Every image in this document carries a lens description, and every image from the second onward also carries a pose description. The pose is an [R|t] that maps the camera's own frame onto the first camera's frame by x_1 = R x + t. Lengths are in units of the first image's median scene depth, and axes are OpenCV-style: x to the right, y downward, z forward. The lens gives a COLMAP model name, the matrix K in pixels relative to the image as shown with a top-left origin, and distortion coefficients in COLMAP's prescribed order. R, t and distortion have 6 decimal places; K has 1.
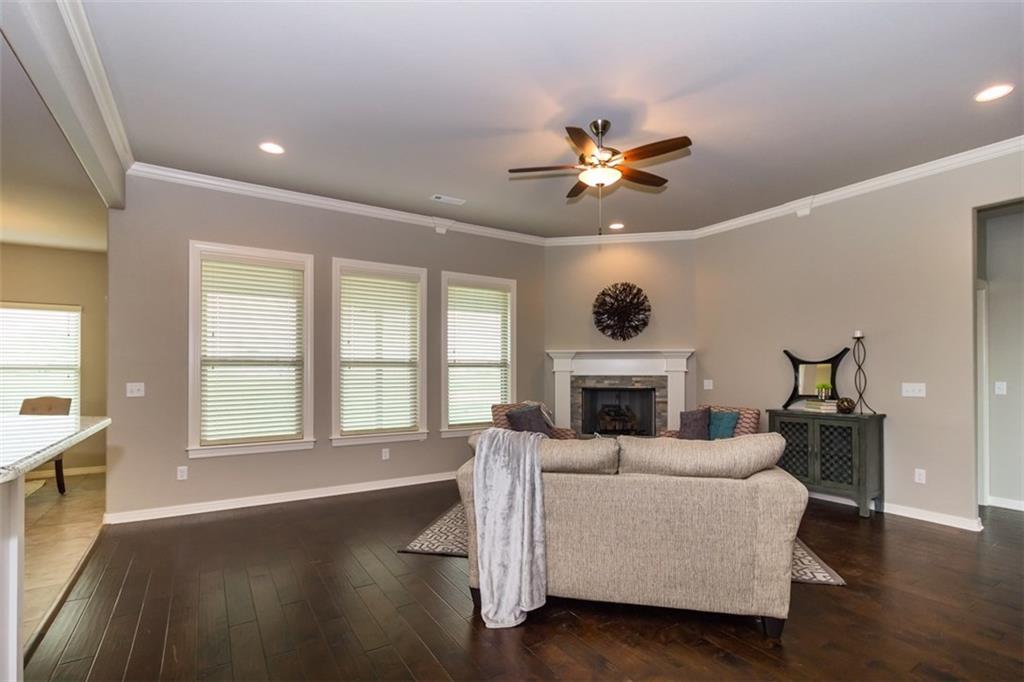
lens RADIAL K [[498.6, 0, 514.9], [0, 498.6, 369.9], [0, 0, 1]] dist [0.000959, 0.000116]
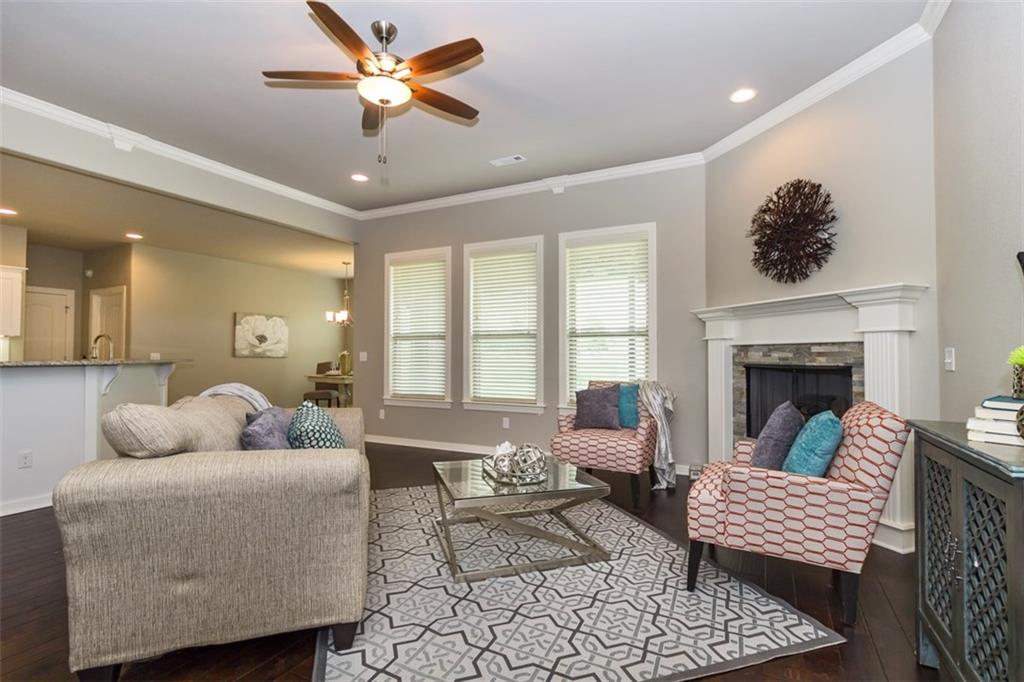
lens RADIAL K [[475.2, 0, 512.0], [0, 475.2, 341.0], [0, 0, 1]] dist [0.000494, 0.000126]
pose [[0.509415, -0.022580, -0.860225, 0.558492], [0.007633, 0.999735, -0.021722, 0.019063], [0.860487, 0.004499, 0.509452, 0.476201]]
